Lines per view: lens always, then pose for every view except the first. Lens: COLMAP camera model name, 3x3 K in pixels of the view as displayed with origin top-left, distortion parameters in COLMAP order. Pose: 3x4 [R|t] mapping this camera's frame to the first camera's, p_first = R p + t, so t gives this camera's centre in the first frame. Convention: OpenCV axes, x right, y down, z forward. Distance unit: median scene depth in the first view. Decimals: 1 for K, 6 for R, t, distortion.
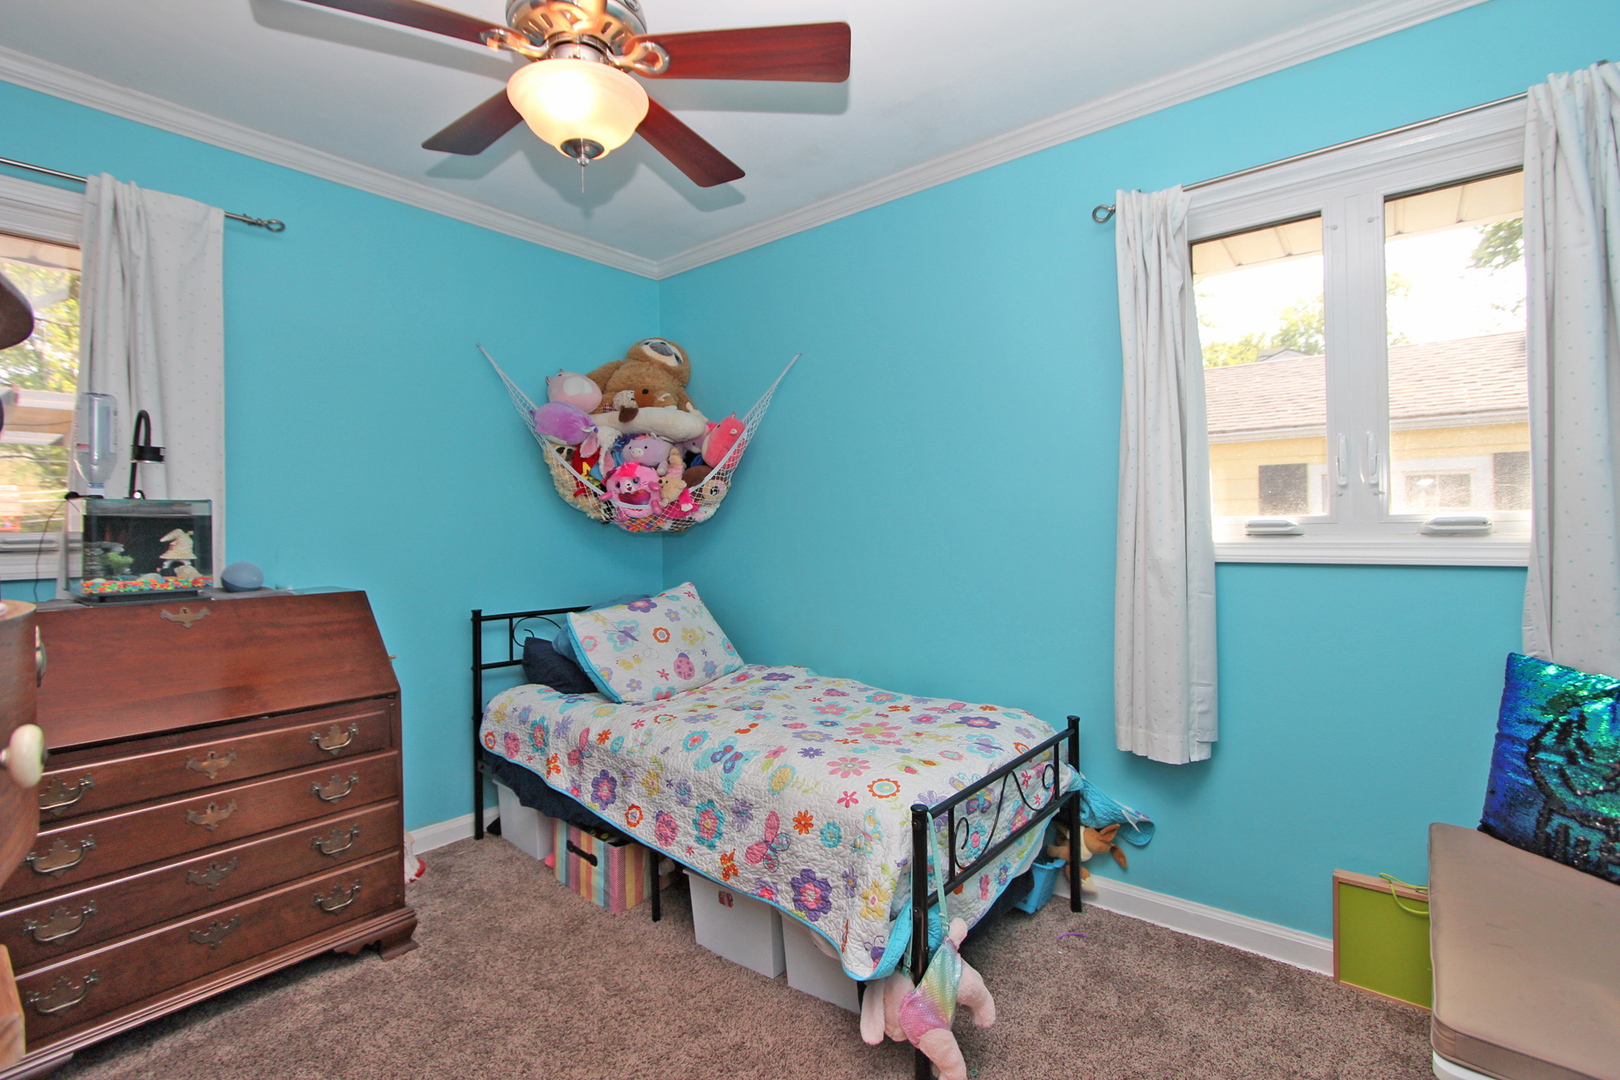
lens RADIAL K [[747.4, 0, 812.2], [0, 747.4, 529.4], [0, 0, 1]] dist [-0.017120, 0.001164]
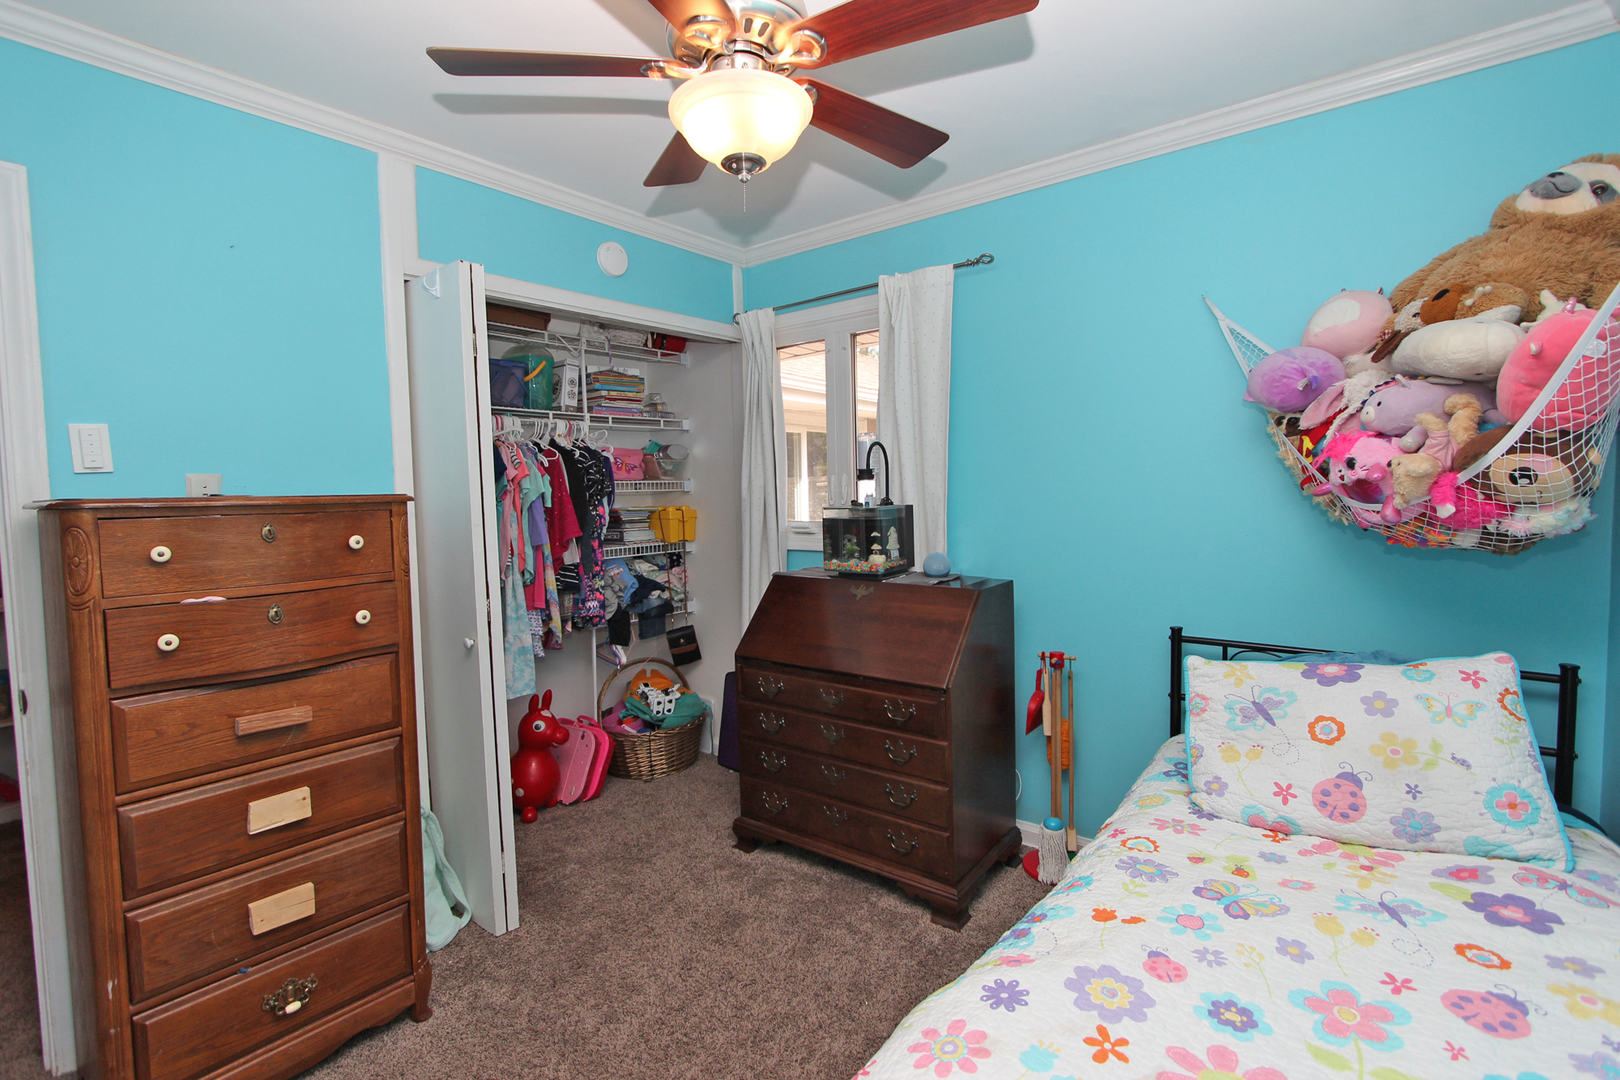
lens RADIAL K [[747.4, 0, 812.2], [0, 747.4, 529.4], [0, 0, 1]] dist [-0.017120, 0.001164]
pose [[0.012011, 0.065673, -0.997769, 0.381047], [0.015773, 0.997704, 0.065859, -0.063933], [0.999803, -0.016529, 0.010948, 0.615153]]
